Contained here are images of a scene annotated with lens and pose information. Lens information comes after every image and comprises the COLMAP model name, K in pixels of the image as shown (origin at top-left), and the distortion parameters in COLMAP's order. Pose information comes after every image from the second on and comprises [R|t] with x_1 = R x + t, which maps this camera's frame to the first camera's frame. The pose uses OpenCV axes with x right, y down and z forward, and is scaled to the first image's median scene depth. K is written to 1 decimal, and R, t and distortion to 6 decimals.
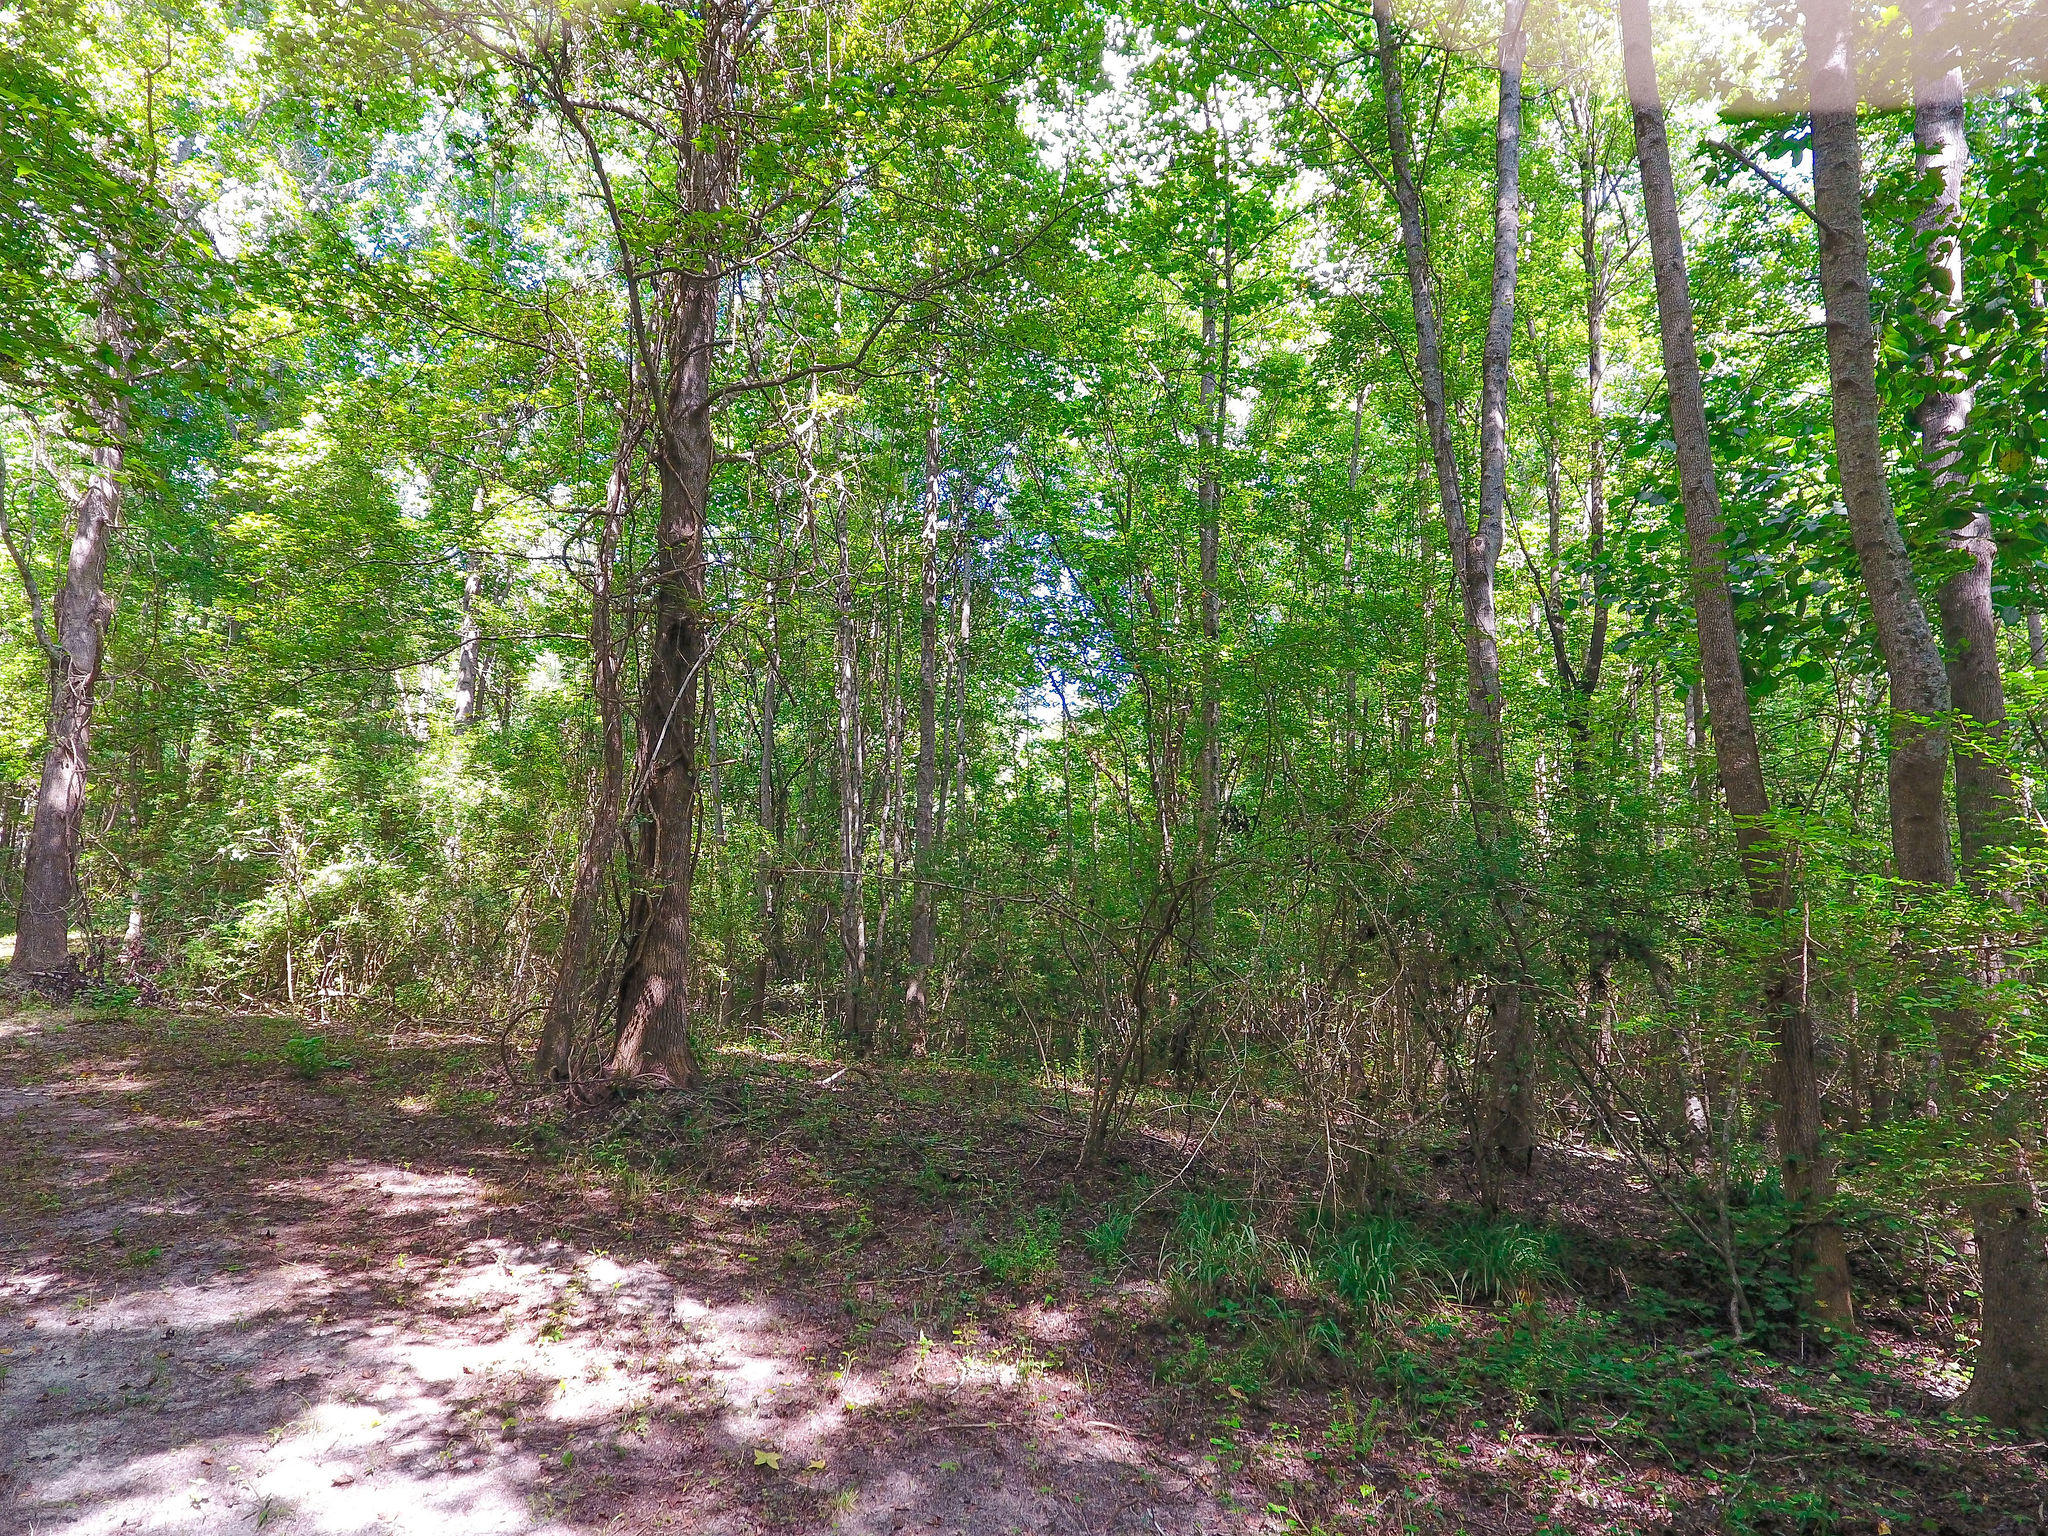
lens RADIAL K [[1209.1, 0, 1009.1], [0, 1209.1, 751.0], [0, 0, 1]] dist [-0.003335, 0.001226]
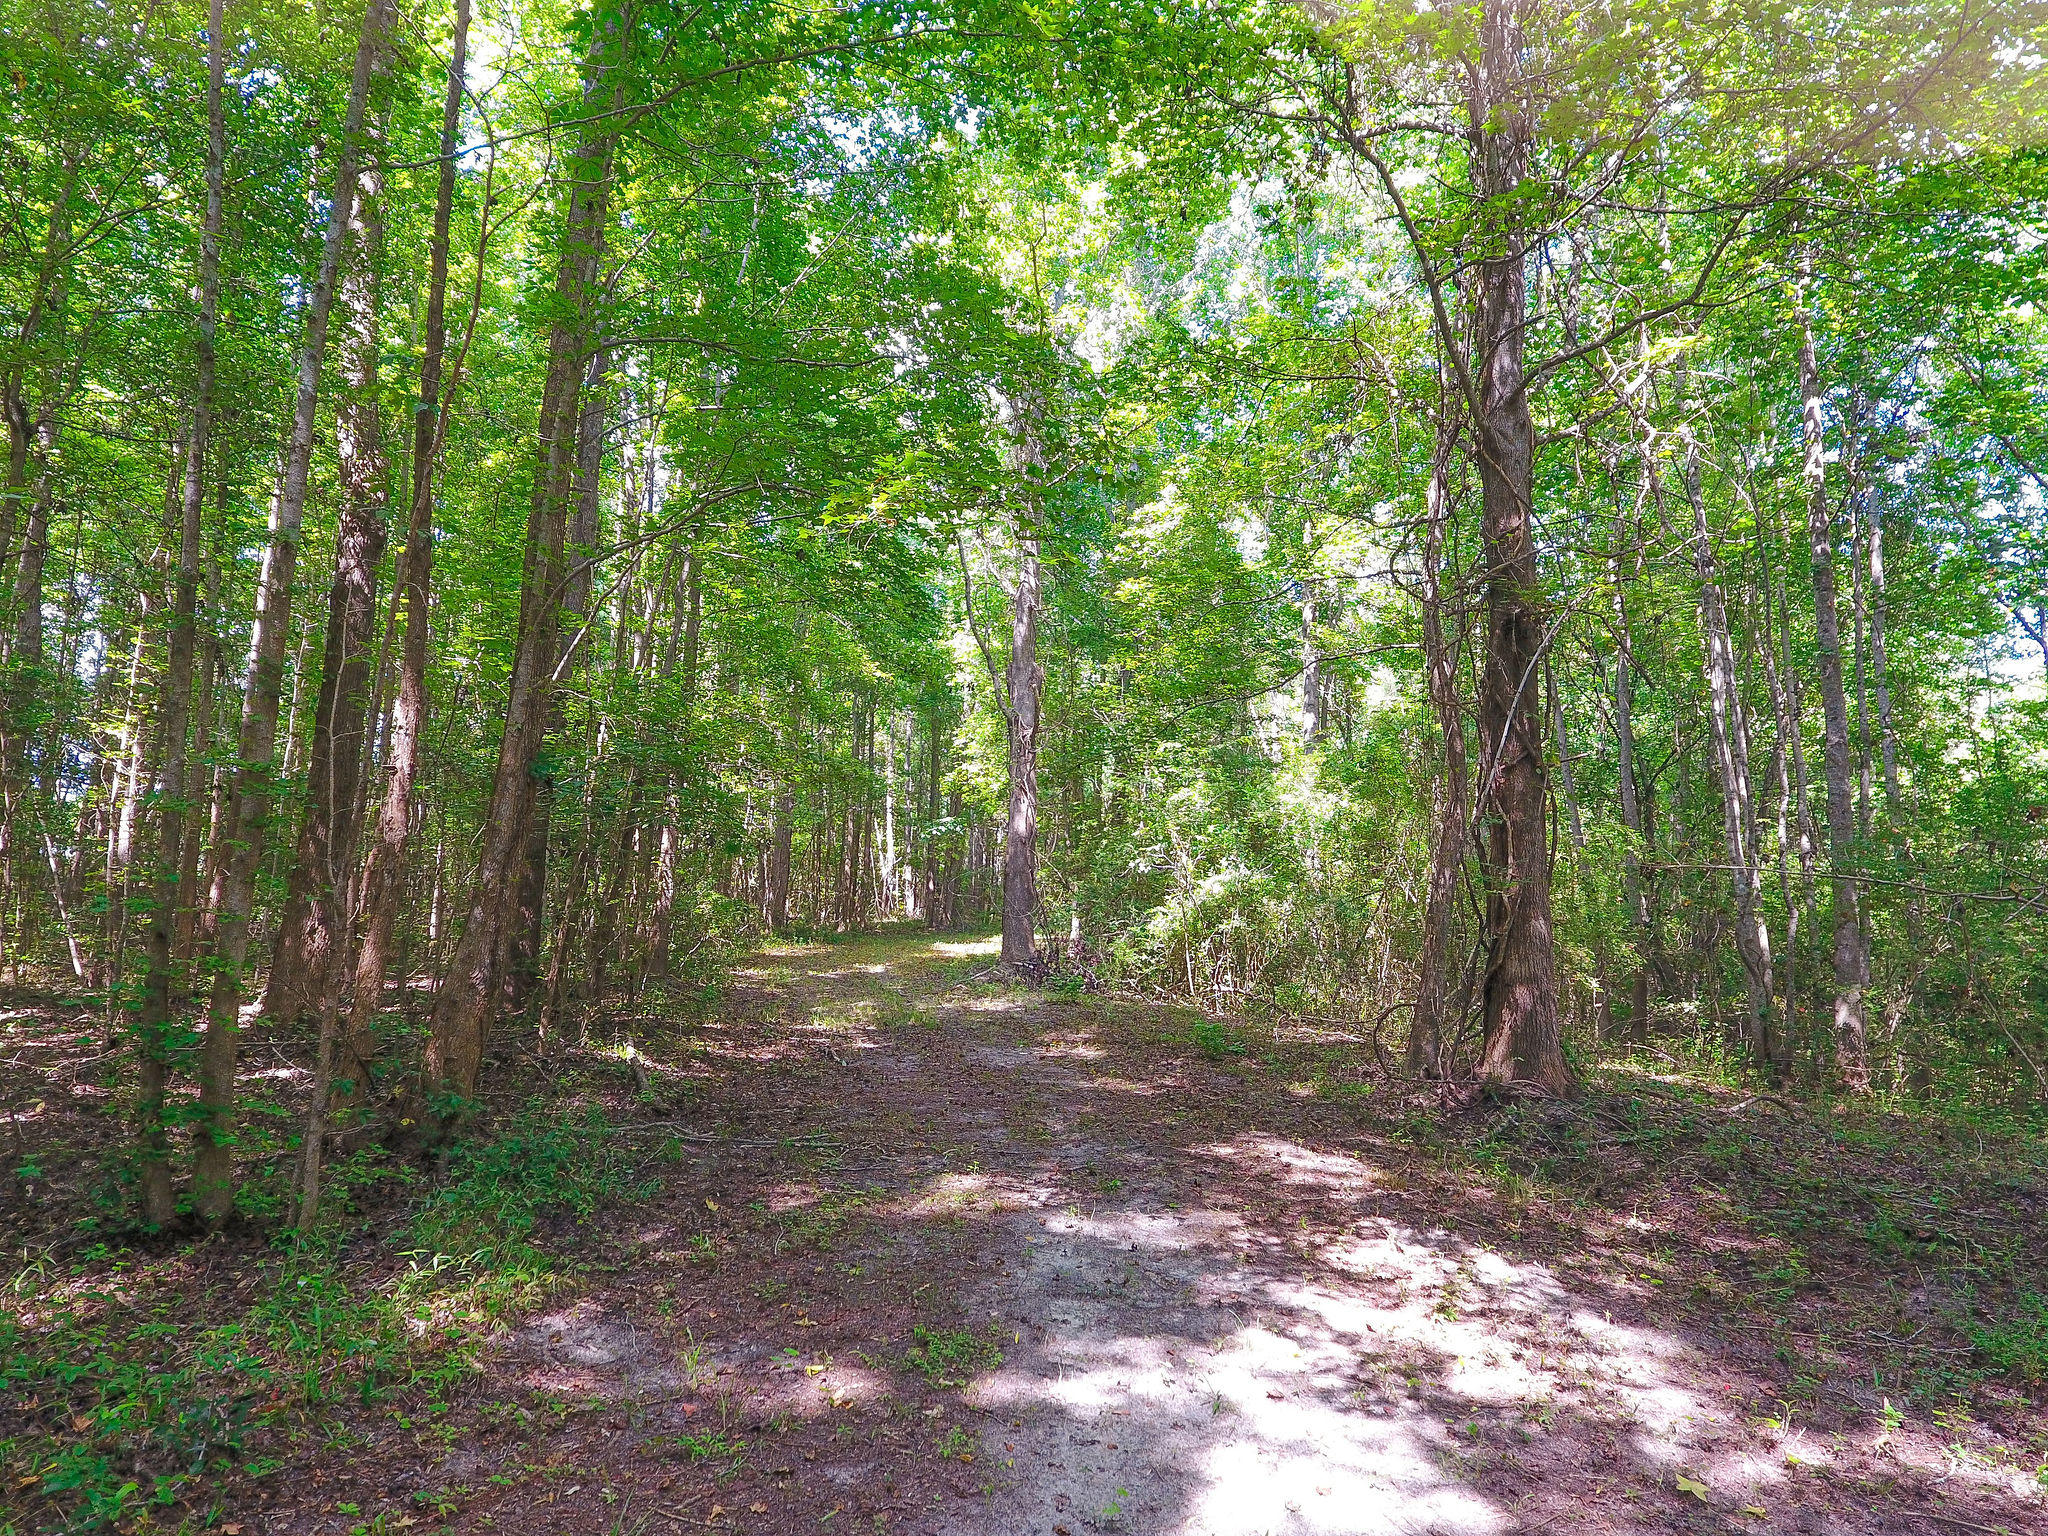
lens RADIAL K [[1209.1, 0, 1007.3], [0, 1209.1, 750.4], [0, 0, 1]] dist [-0.003335, 0.001226]
pose [[0.780227, -0.081133, -0.620212, 0.002701], [0.074949, 0.996535, -0.036076, 0.003888], [0.620990, -0.018336, 0.783604, -0.011009]]
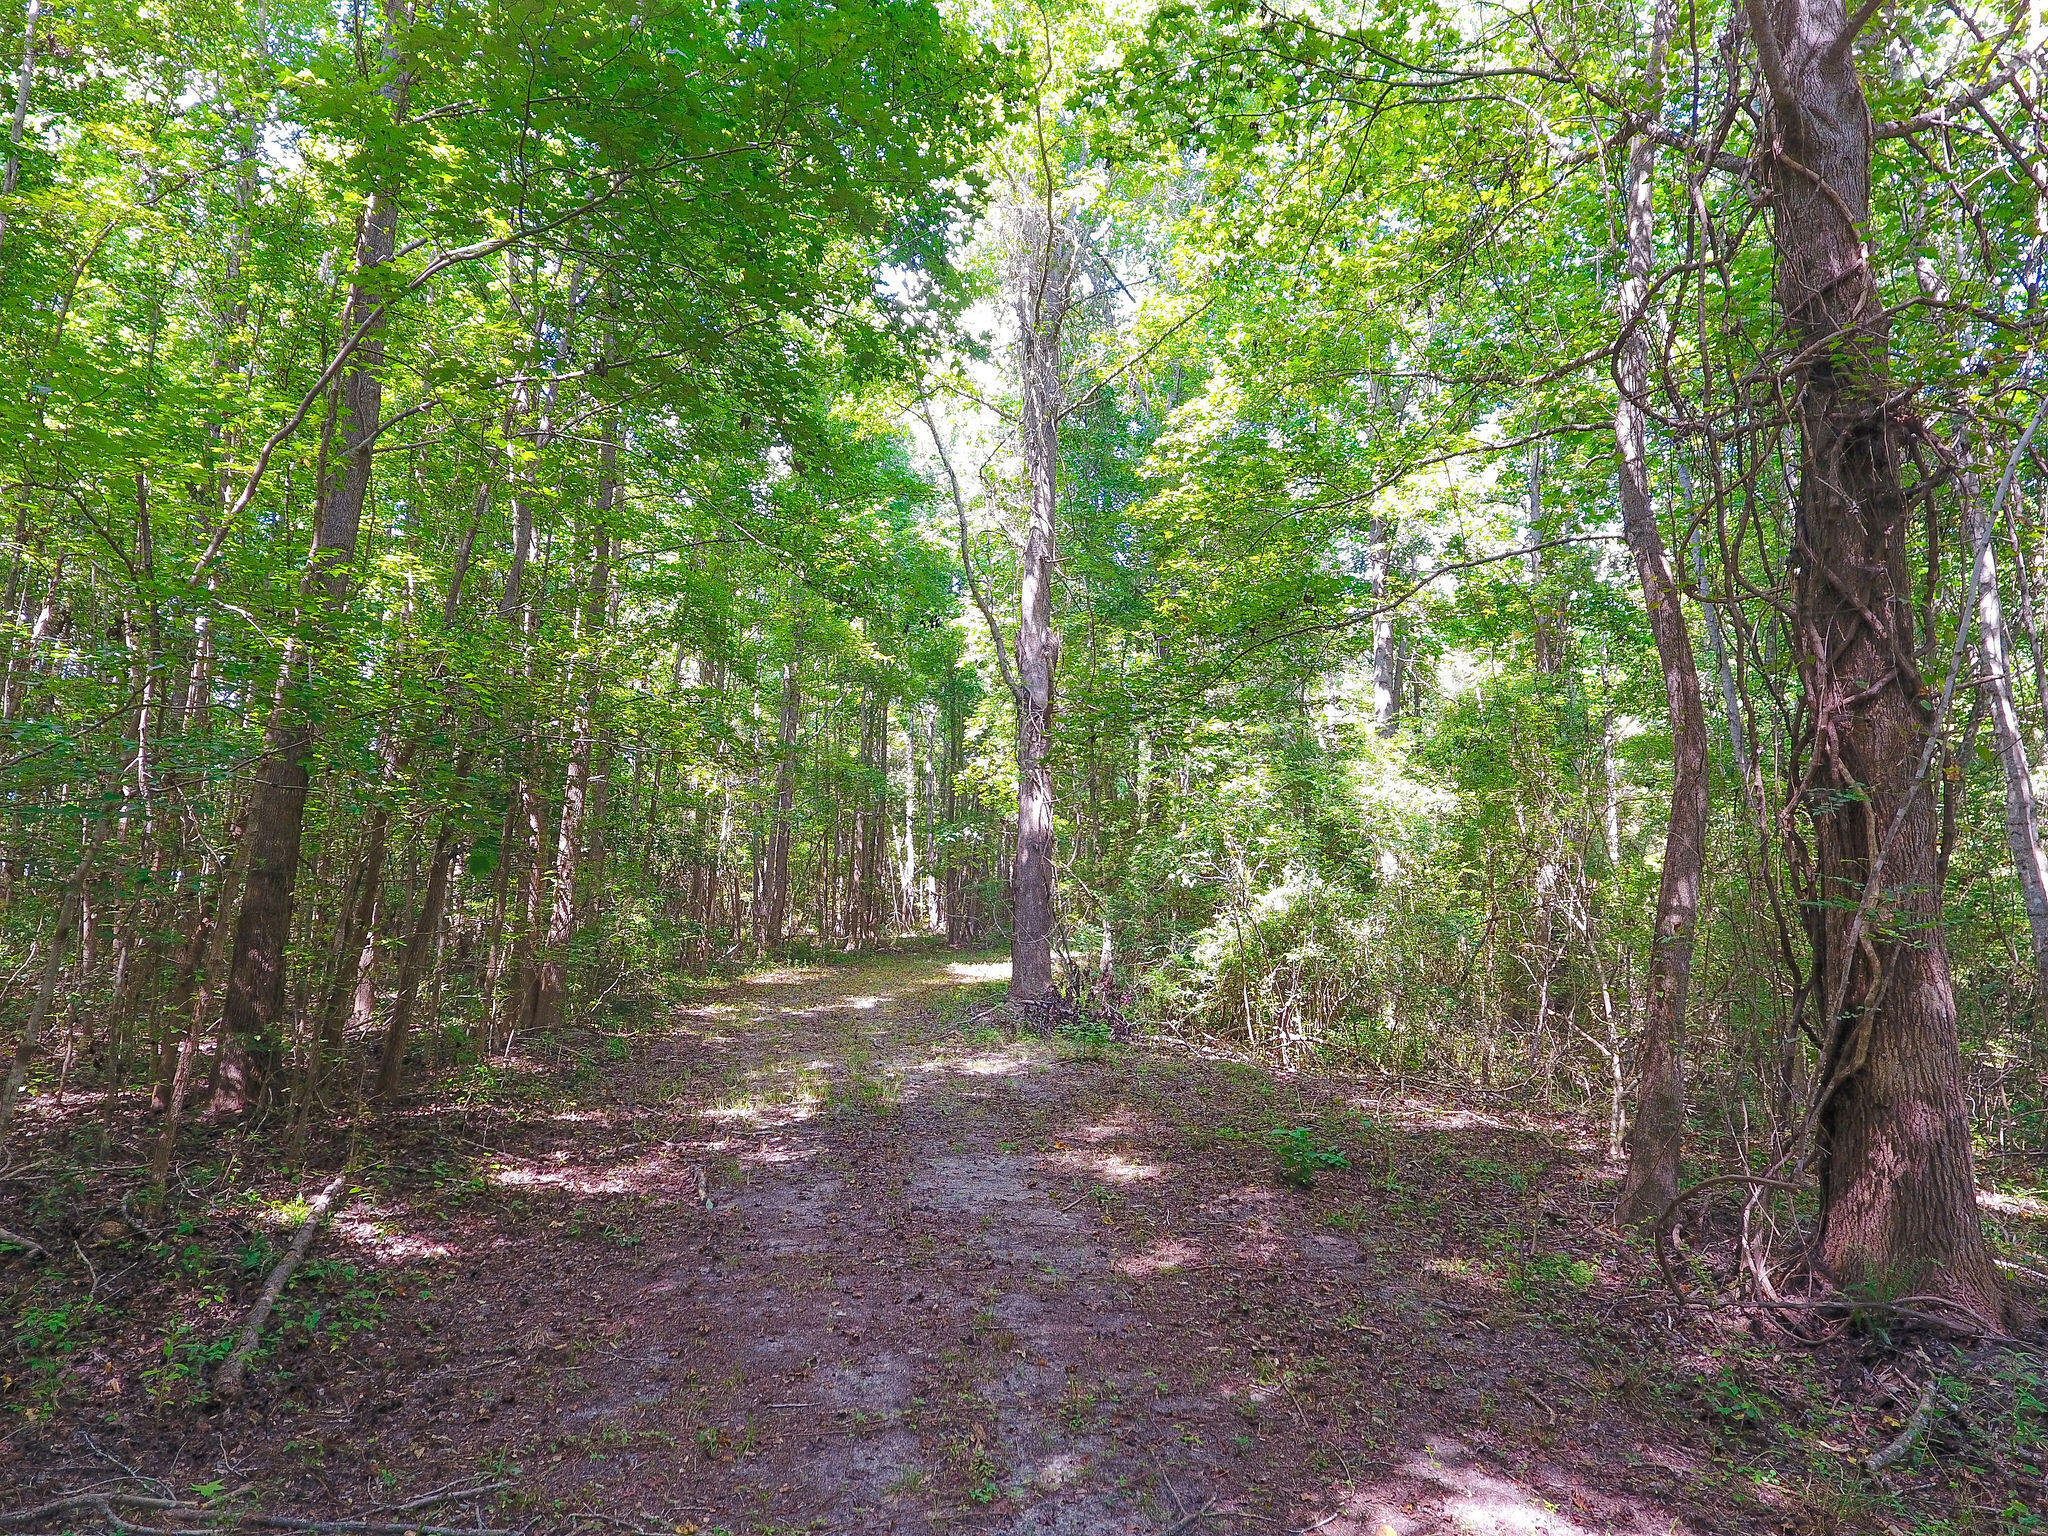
lens RADIAL K [[1209.1, 0, 1026.0], [0, 1209.1, 756.4], [0, 0, 1]] dist [-0.003335, 0.001226]
pose [[0.768541, -0.090128, -0.633421, -0.155890], [0.084849, 0.995641, -0.038719, 0.018929], [0.634150, -0.023988, 0.772838, 0.235883]]
